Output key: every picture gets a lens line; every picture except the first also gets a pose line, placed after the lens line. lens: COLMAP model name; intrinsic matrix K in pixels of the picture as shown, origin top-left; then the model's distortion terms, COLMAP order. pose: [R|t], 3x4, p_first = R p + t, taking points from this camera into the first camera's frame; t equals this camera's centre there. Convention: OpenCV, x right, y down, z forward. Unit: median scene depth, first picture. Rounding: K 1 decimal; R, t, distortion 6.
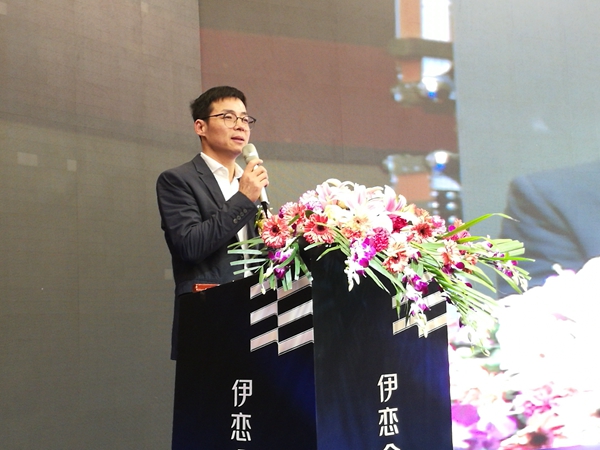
lens RADIAL K [[842.3, 0, 298.4], [0, 842.3, 224.3], [0, 0, 1]] dist [0.255986, 0.000000]
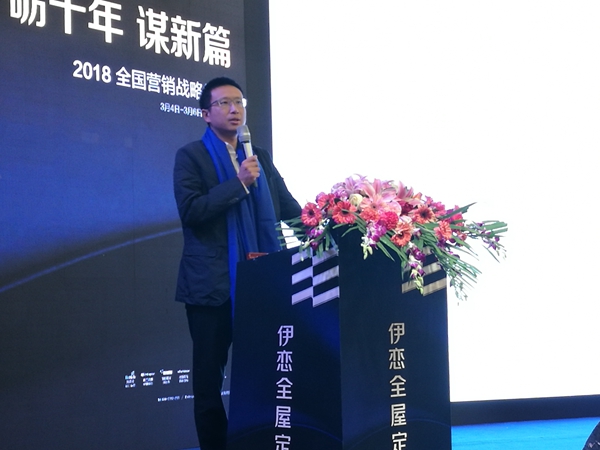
lens RADIAL K [[842.3, 0, 300.5], [0, 842.3, 226.1], [0, 0, 1]] dist [0.255986, 0.000000]
pose [[0.998977, 0.010380, -0.044006, 0.013341], [-0.008739, 0.999265, 0.037337, -0.020769], [0.044361, -0.036914, 0.998333, -0.308718]]
